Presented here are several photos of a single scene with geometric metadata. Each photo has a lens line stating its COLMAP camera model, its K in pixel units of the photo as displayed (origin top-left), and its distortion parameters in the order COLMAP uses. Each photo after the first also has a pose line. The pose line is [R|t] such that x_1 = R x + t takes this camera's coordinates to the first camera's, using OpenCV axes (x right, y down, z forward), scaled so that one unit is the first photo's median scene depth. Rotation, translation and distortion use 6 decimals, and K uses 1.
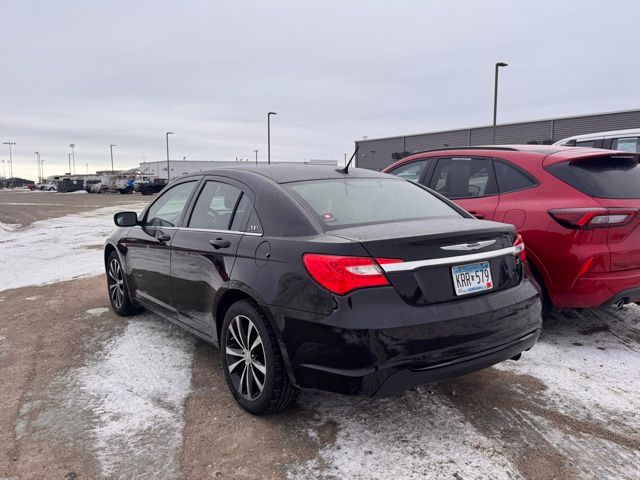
lens RADIAL K [[510.9, 0, 320.0], [0, 510.9, 240.0], [0, 0, 1]] dist [0.090259, -0.141257]
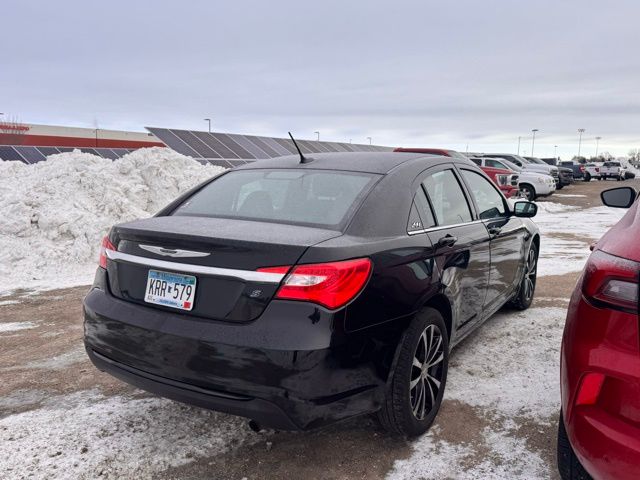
lens RADIAL K [[510.9, 0, 320.0], [0, 510.9, 240.0], [0, 0, 1]] dist [0.090259, -0.141257]
pose [[0.382008, 0.152211, -0.911538, 1.162086], [-0.121758, 0.986035, 0.113624, -0.135029], [0.916103, 0.067582, 0.395206, 0.889123]]
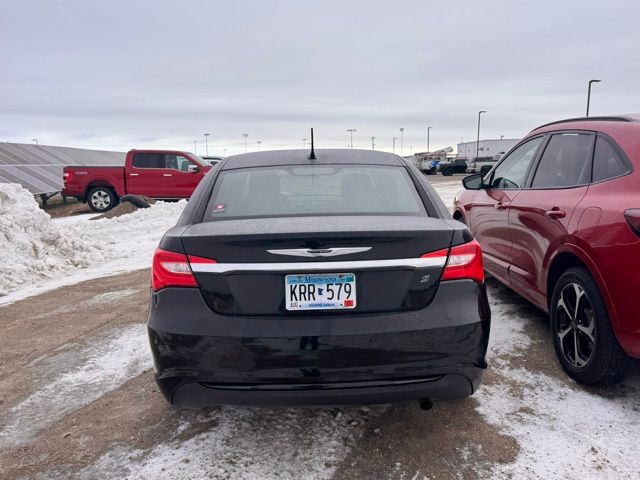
lens RADIAL K [[510.9, 0, 320.0], [0, 510.9, 240.0], [0, 0, 1]] dist [0.090259, -0.141257]
pose [[0.830023, 0.078871, -0.552124, 0.734717], [-0.058164, 0.996793, 0.054952, -0.051061], [0.554687, -0.013498, 0.831949, 0.336297]]
